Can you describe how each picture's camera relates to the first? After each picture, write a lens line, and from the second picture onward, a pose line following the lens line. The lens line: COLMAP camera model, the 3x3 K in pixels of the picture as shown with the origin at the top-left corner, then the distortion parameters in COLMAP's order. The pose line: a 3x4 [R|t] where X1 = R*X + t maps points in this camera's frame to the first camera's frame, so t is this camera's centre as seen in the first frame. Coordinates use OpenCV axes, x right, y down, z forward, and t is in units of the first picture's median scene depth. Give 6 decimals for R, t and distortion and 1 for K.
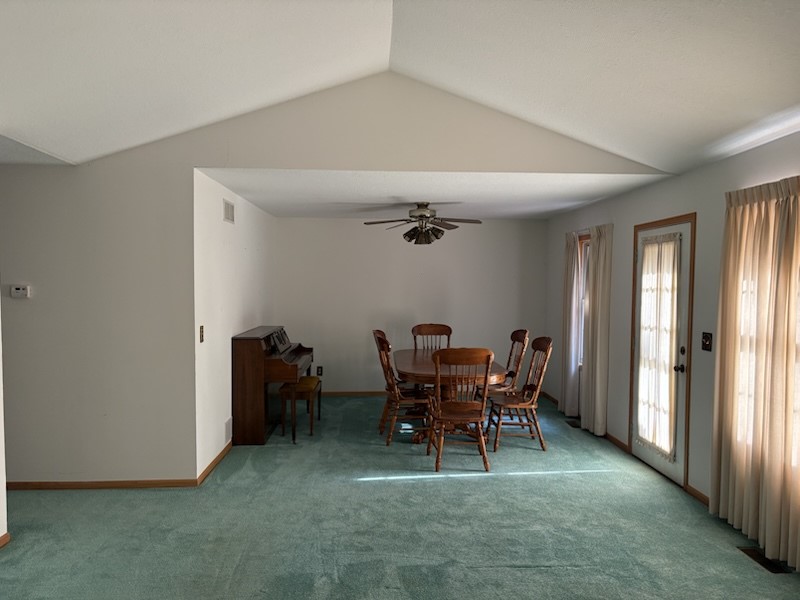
lens RADIAL K [[606.0, 0, 396.8], [0, 606.0, 301.1], [0, 0, 1]] dist [0.062446, -0.080923]
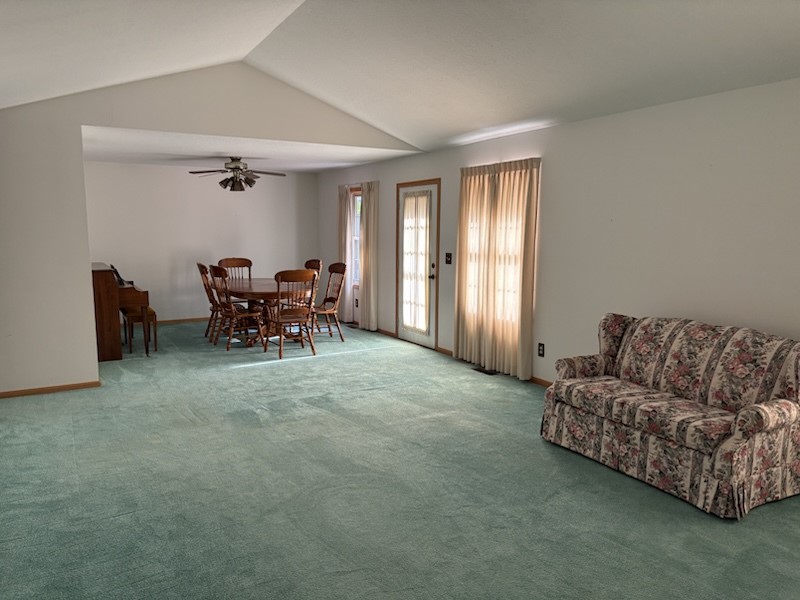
lens RADIAL K [[606.0, 0, 399.5], [0, 606.0, 304.5], [0, 0, 1]] dist [0.062446, -0.080923]
pose [[0.887214, -0.060109, 0.457425, -0.317918], [0.015386, 0.994780, 0.100879, 0.019322], [-0.461101, -0.082464, 0.883508, -0.340803]]
